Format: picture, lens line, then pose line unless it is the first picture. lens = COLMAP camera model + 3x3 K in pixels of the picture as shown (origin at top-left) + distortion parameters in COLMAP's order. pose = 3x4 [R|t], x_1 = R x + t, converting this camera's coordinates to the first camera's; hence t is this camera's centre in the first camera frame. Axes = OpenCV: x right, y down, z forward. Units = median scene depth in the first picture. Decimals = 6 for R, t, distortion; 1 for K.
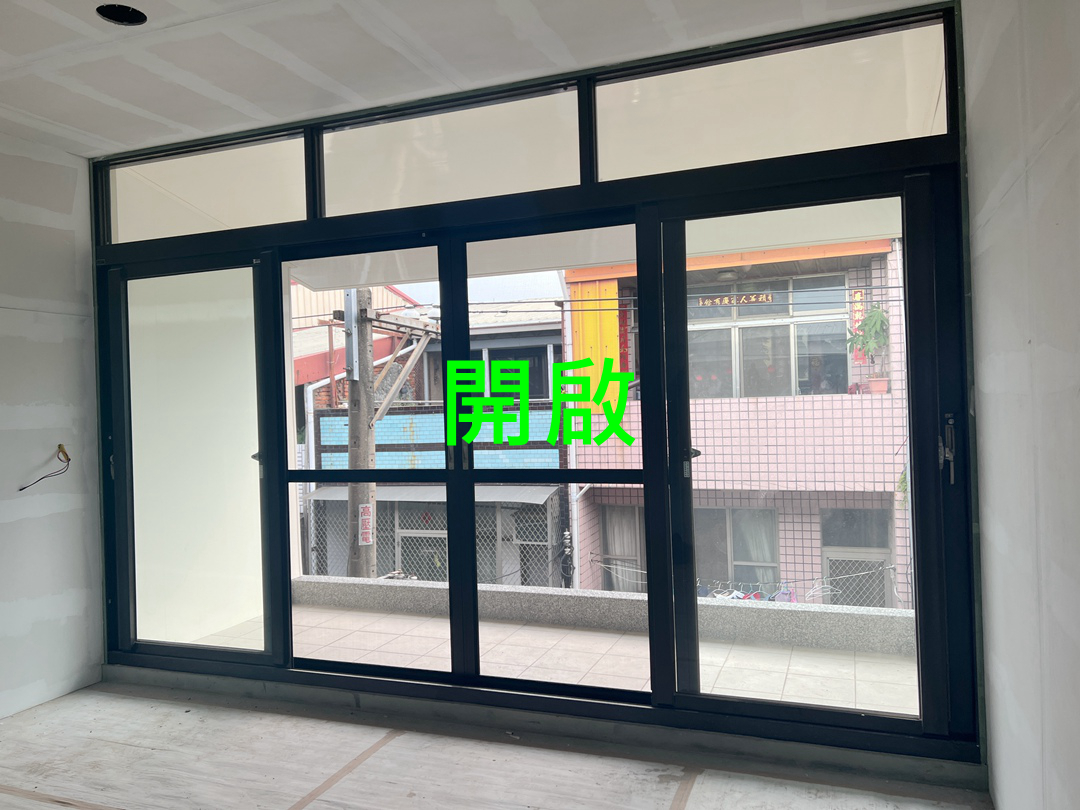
lens RADIAL K [[808.9, 0, 540.0], [0, 808.9, 405.0], [0, 0, 1]] dist [0.109477, -0.126439]
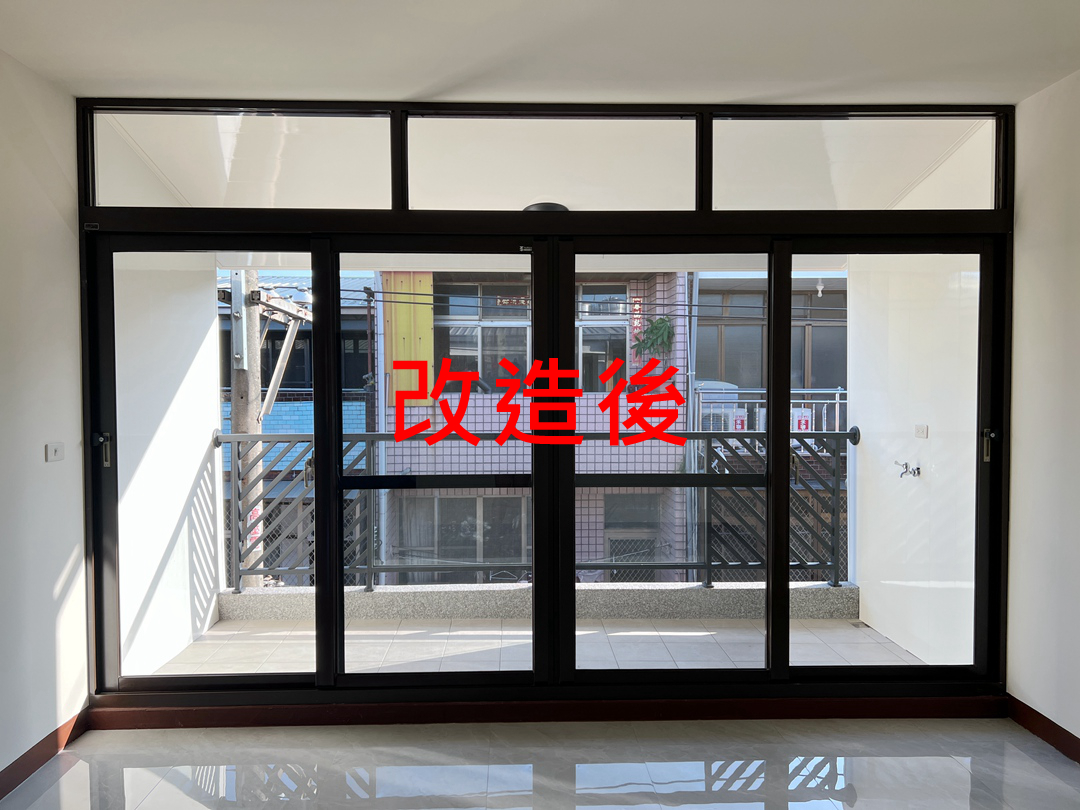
lens RADIAL K [[807.7, 0, 533.9], [0, 807.7, 414.6], [0, 0, 1]] dist [0.122831, -0.127821]
pose [[0.923134, 0.012326, 0.384282, -0.185976], [-0.023495, 0.999427, 0.024384, -0.007365], [-0.383761, -0.031539, 0.922894, 0.025933]]
